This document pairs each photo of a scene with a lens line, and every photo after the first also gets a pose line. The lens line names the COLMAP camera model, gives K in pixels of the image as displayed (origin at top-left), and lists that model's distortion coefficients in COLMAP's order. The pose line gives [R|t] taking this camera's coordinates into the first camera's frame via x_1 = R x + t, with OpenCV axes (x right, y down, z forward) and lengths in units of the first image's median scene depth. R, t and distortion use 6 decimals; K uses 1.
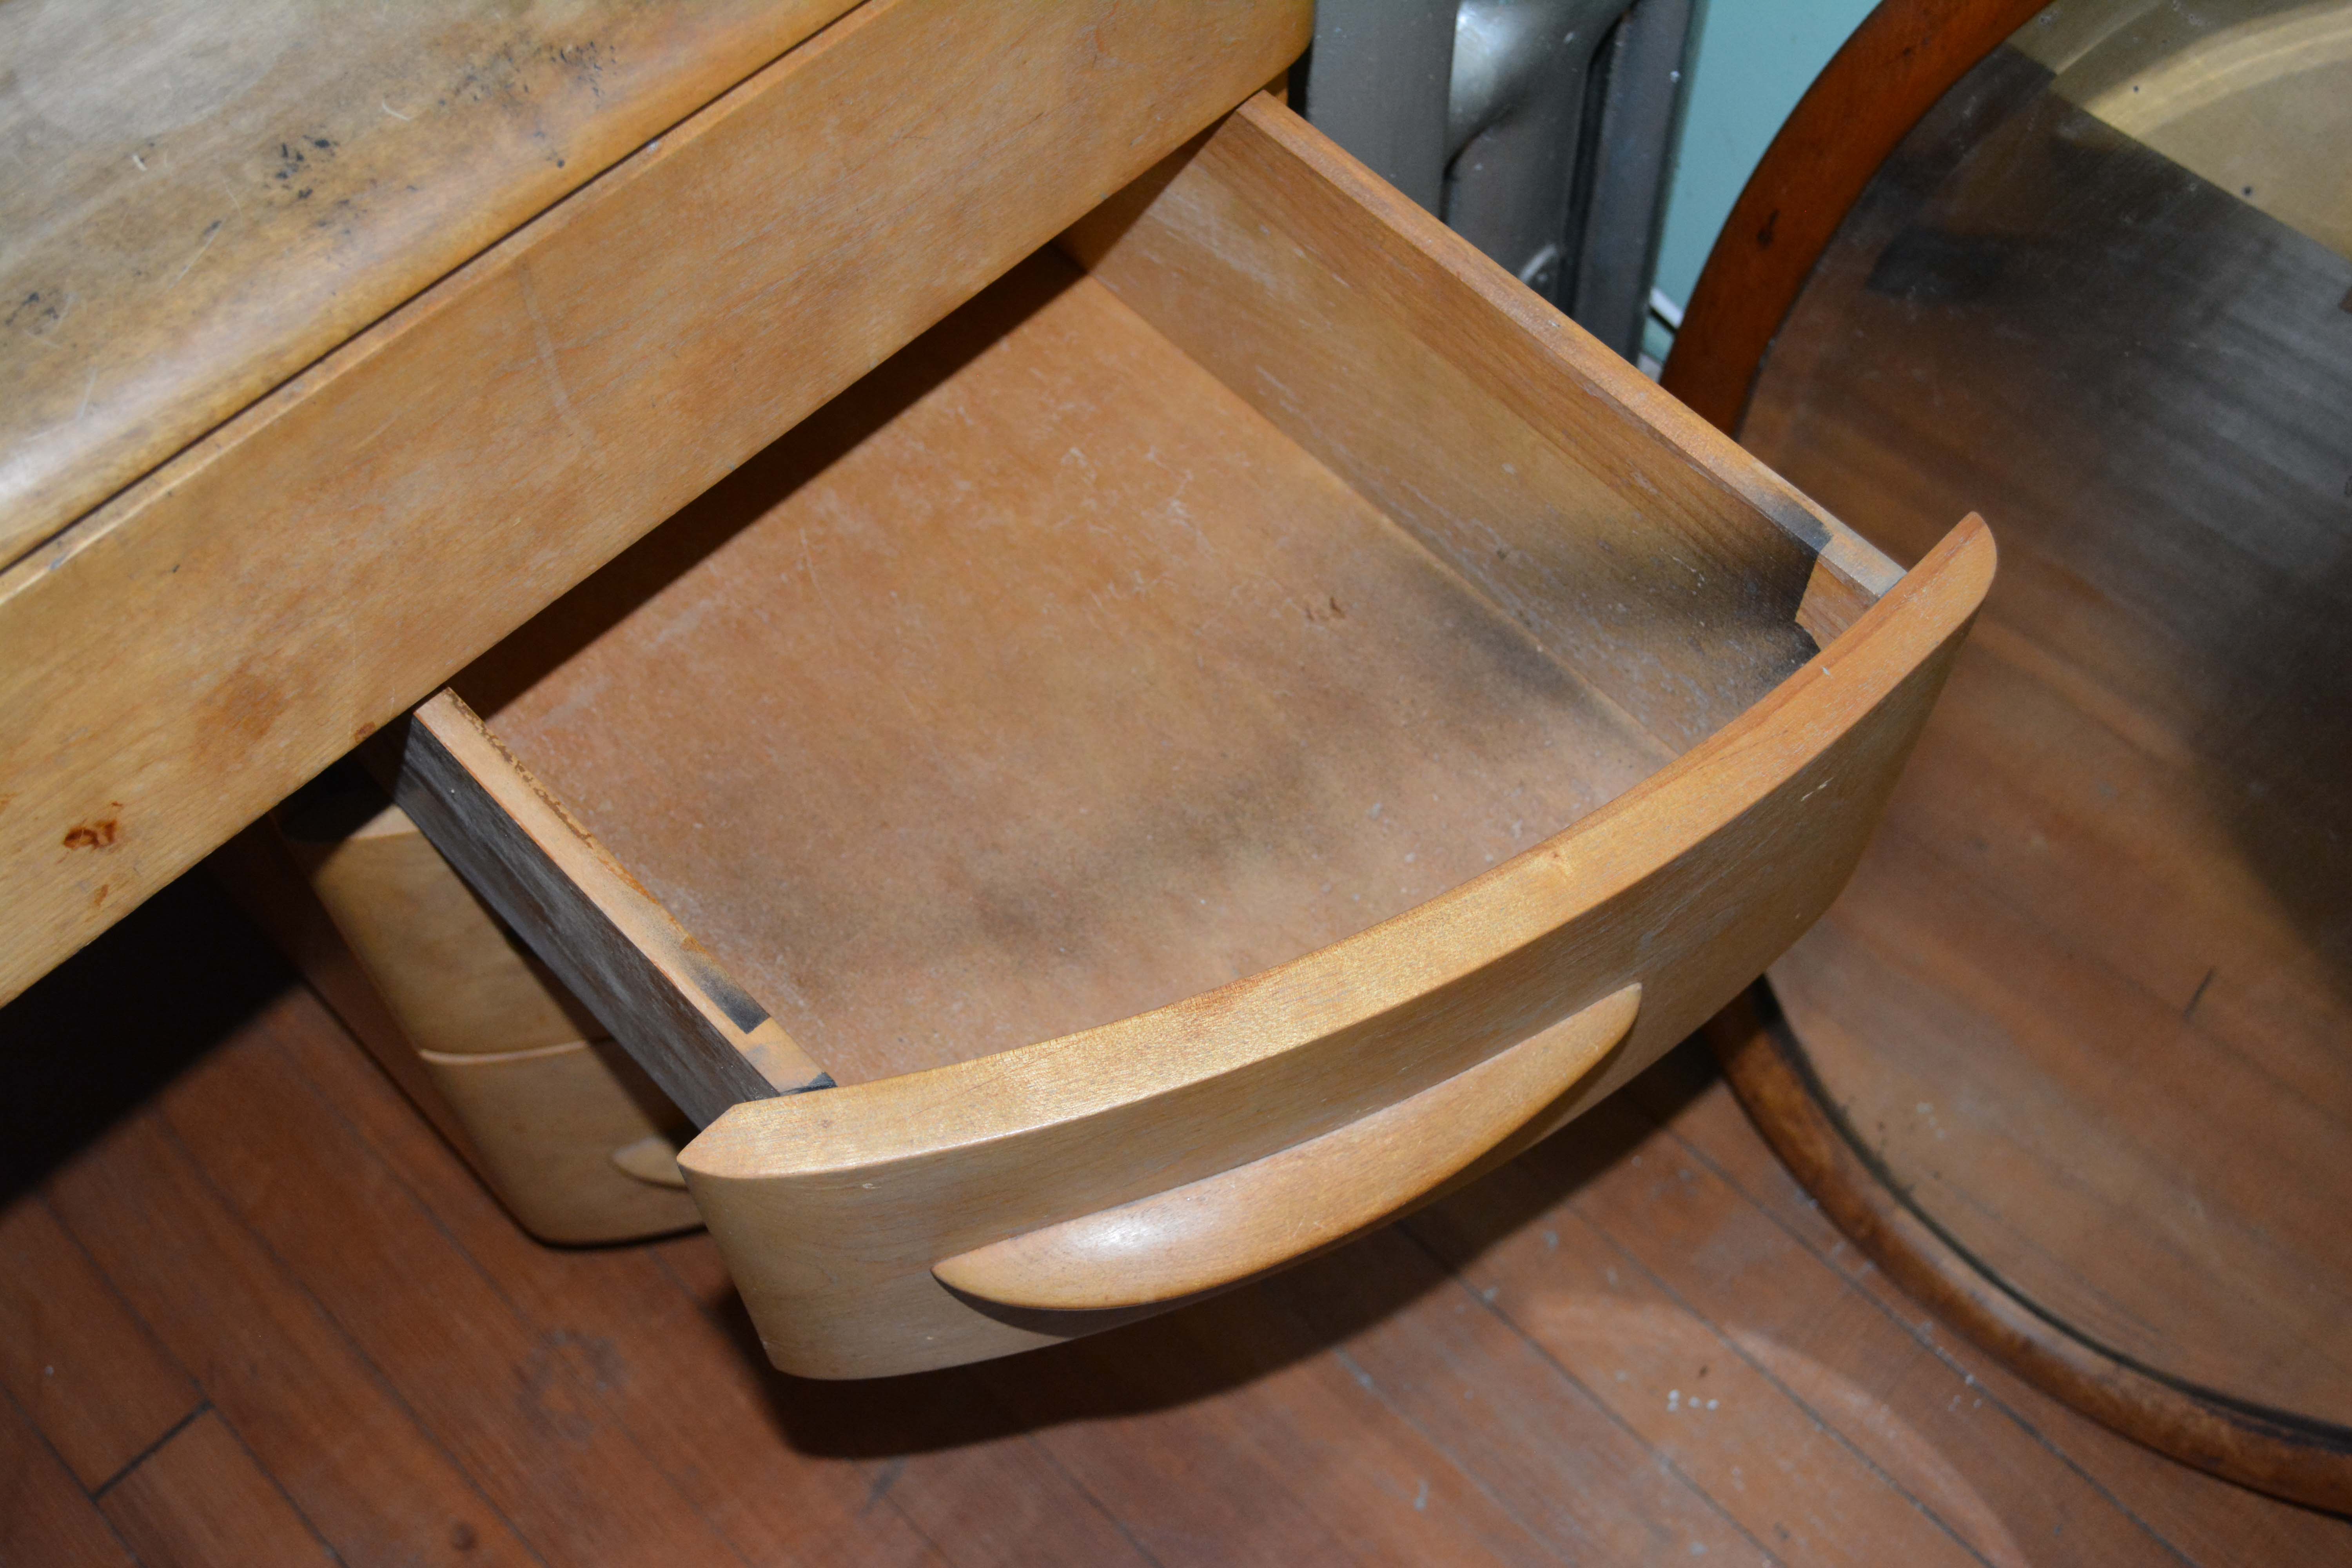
lens RADIAL K [[2626.1, 0, 1161.4], [0, 2626.1, 787.9], [0, 0, 1]] dist [-0.058806, 0.000000]
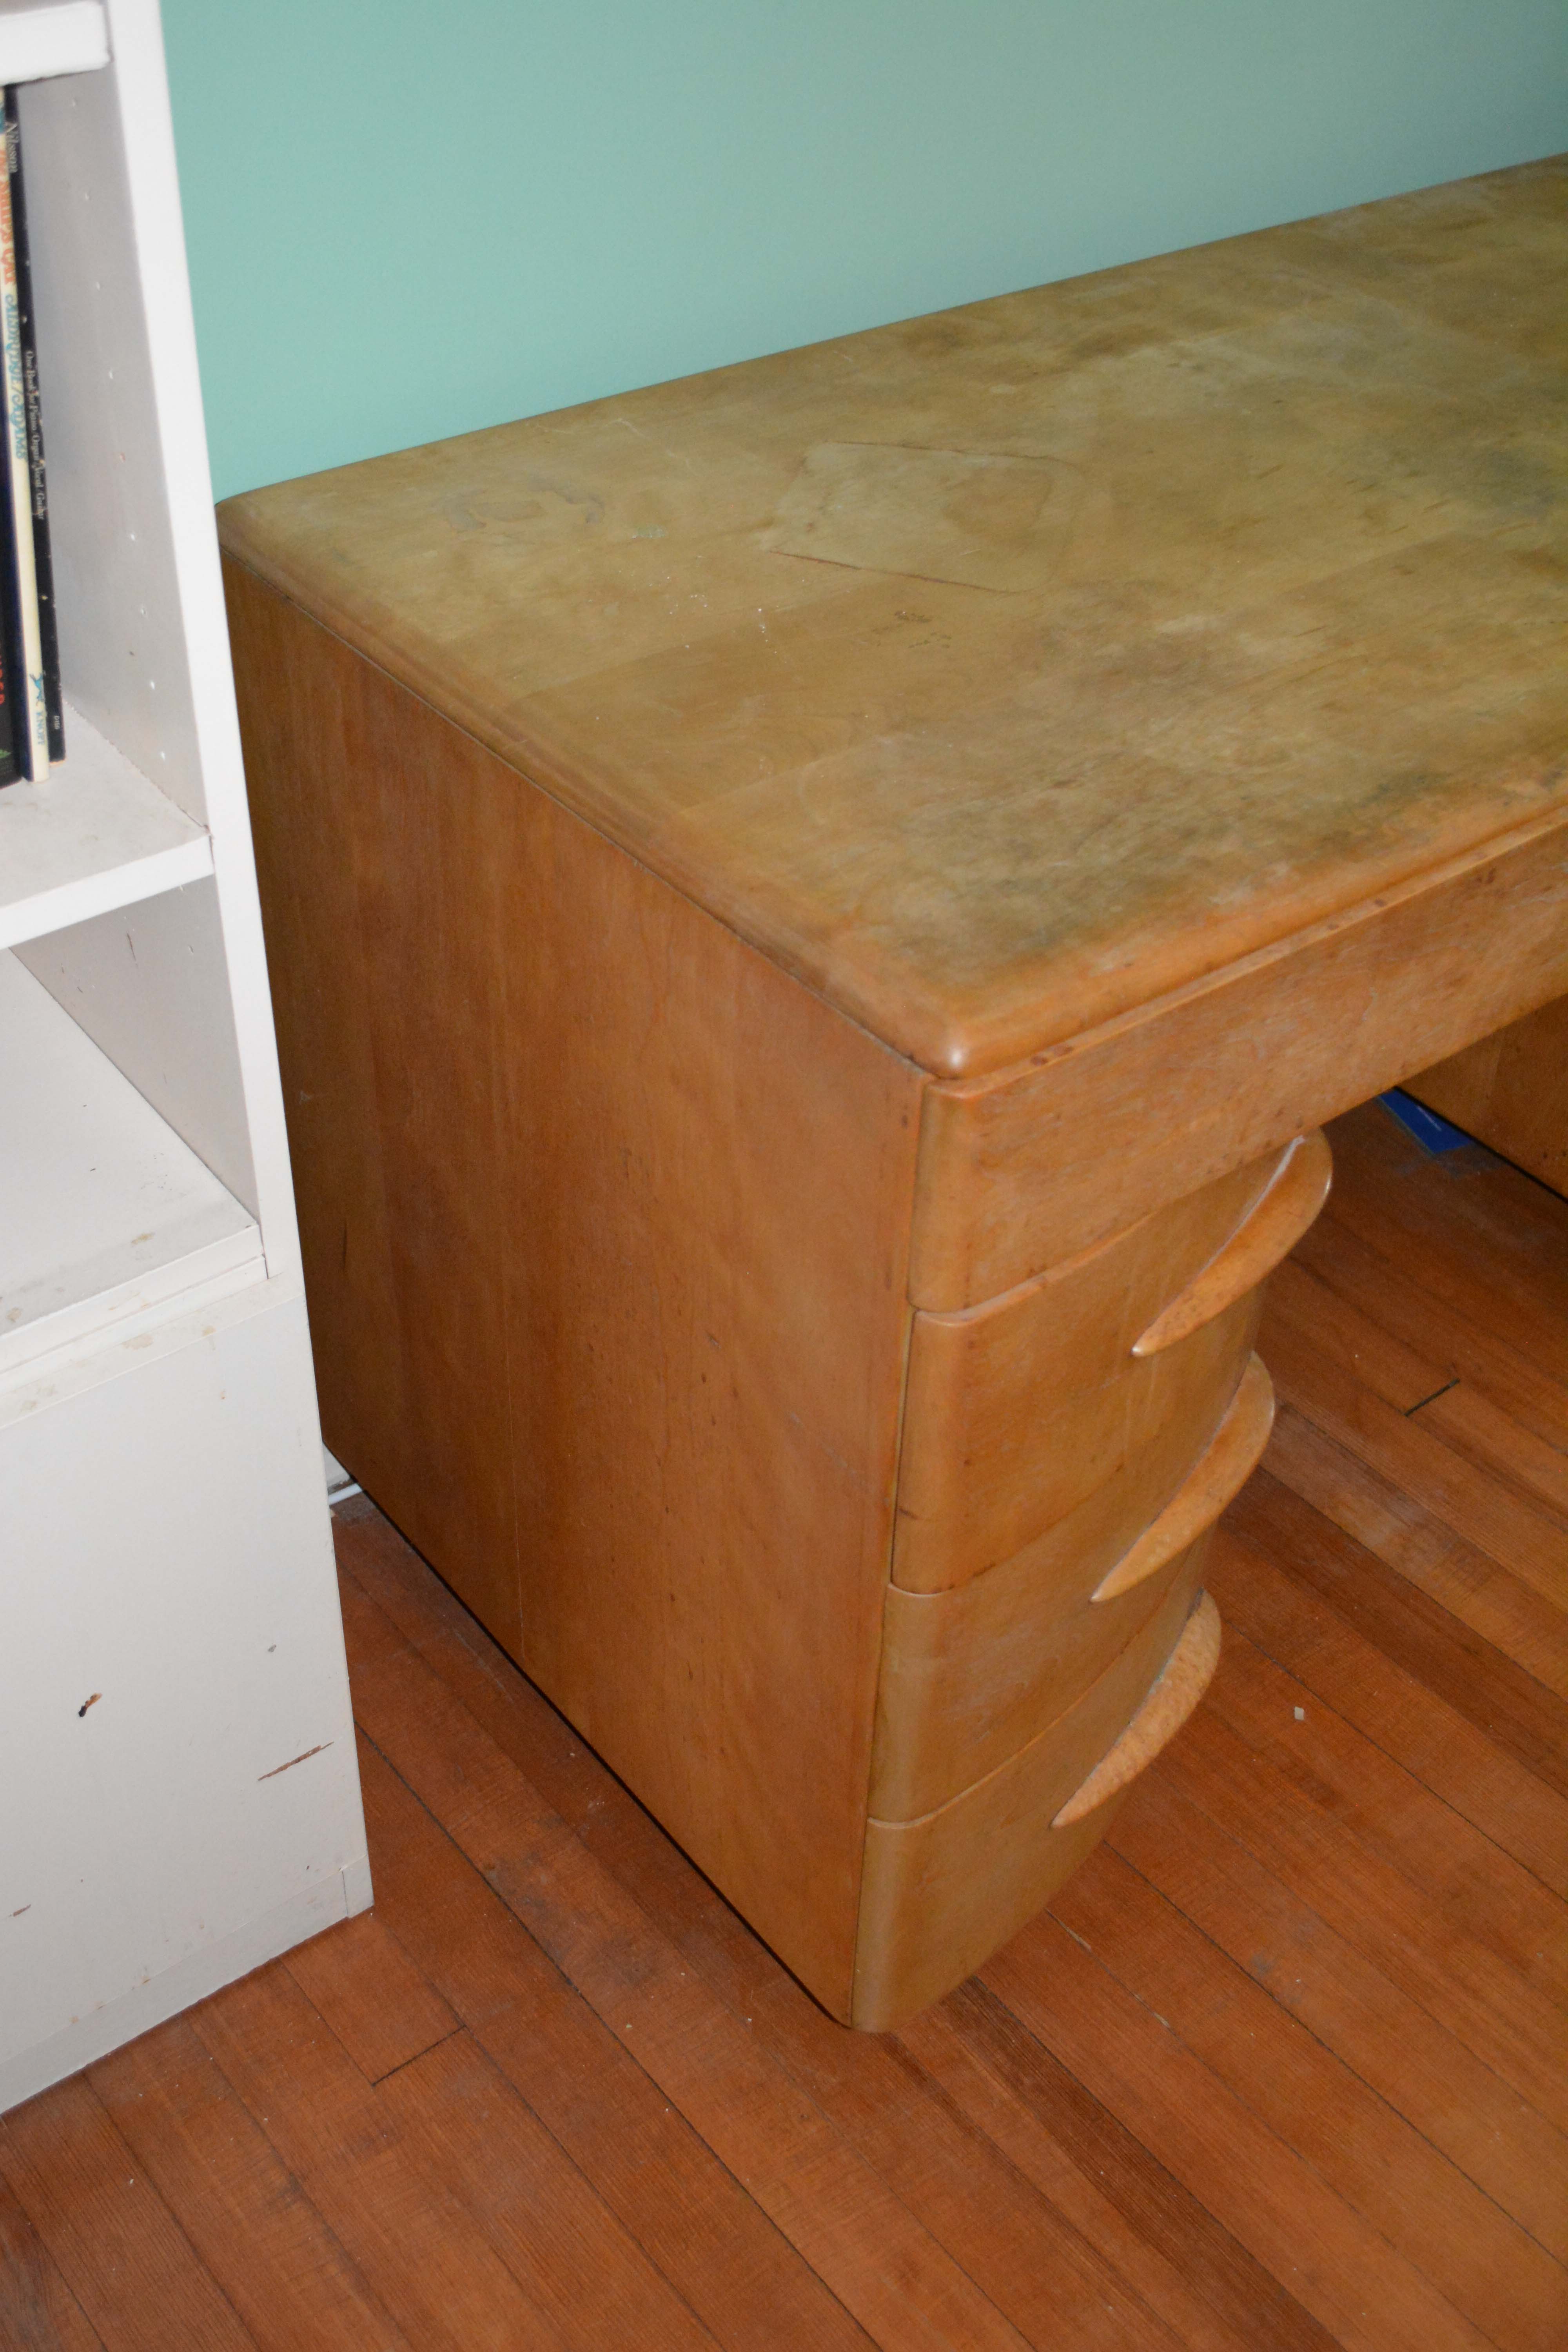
lens RADIAL K [[2393.6, 0, 785.5], [0, 2393.6, 1162.6], [0, 0, 1]] dist [-0.048108, 0.000000]
pose [[0.993417, 0.101723, -0.052685, -1.231288], [-0.113645, 0.932994, -0.341479, 1.146289], [0.014418, 0.345218, 0.938412, -0.848935]]
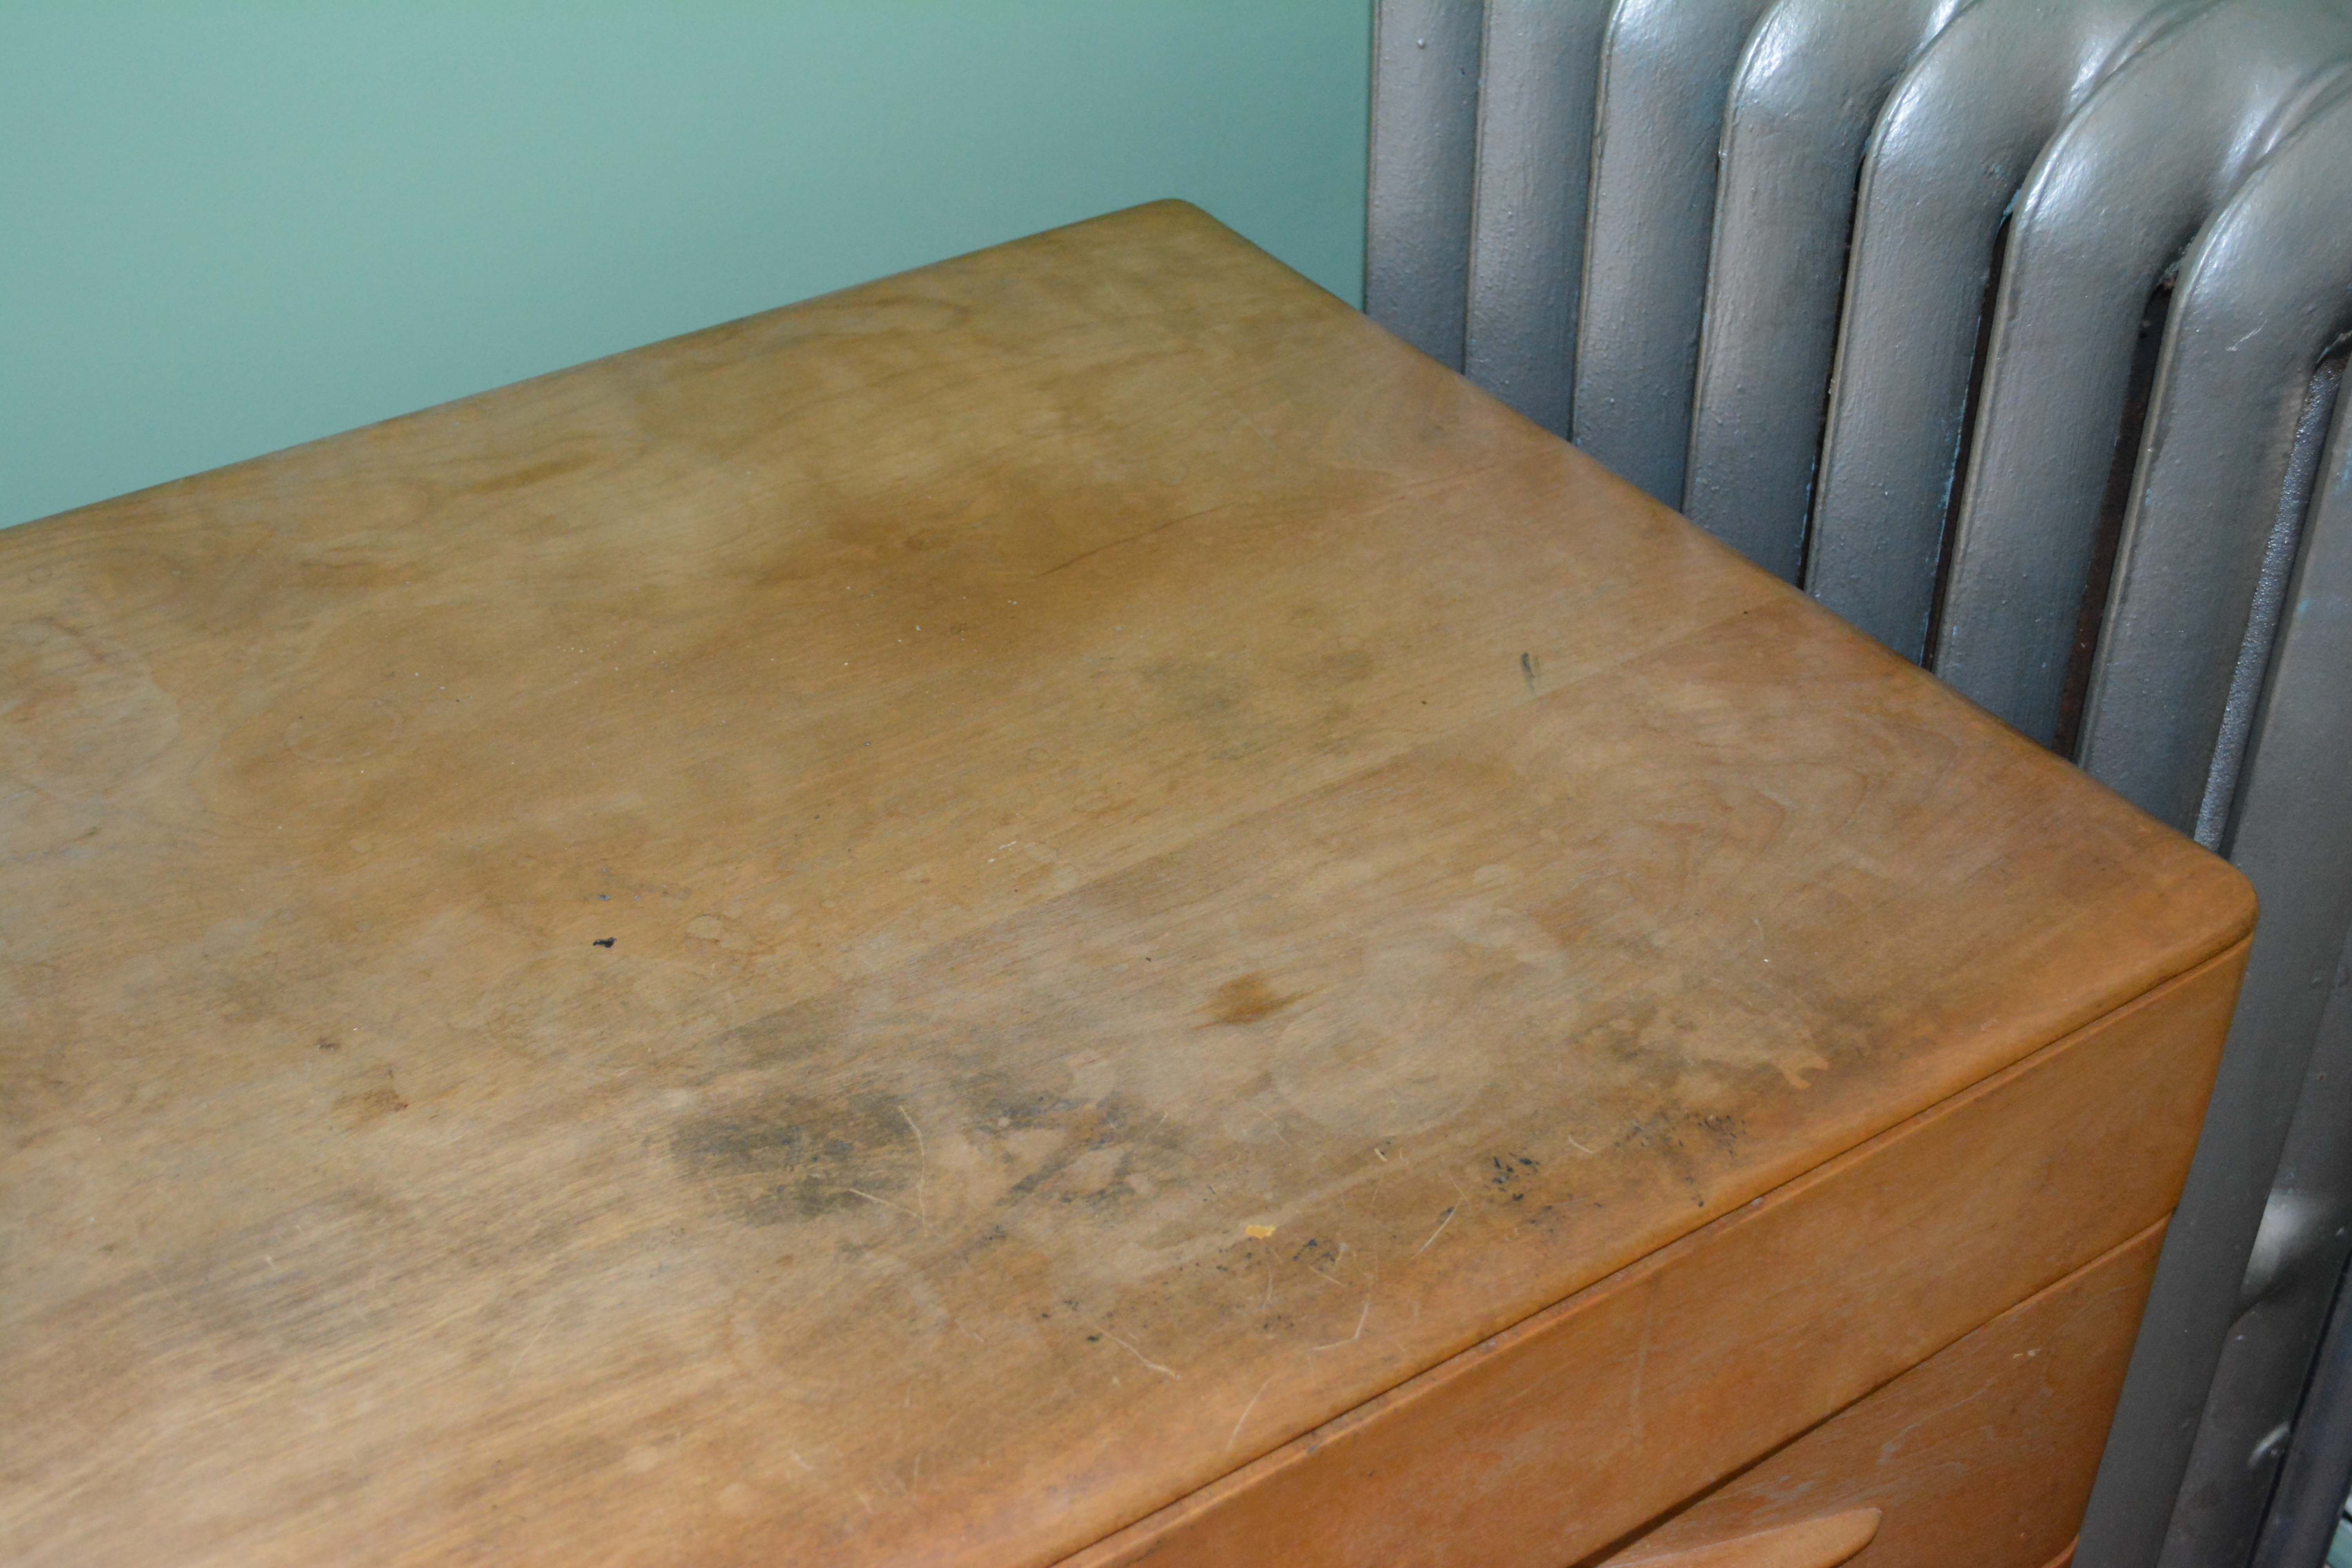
lens RADIAL K [[2992.2, 0, 1141.2], [0, 2992.2, 820.4], [0, 0, 1]] dist [-0.033427, 0.000000]
pose [[0.985322, 0.119326, -0.122072, -0.269504], [-0.157678, 0.910190, -0.383005, 0.148264], [0.065406, 0.396631, 0.915645, -0.327465]]
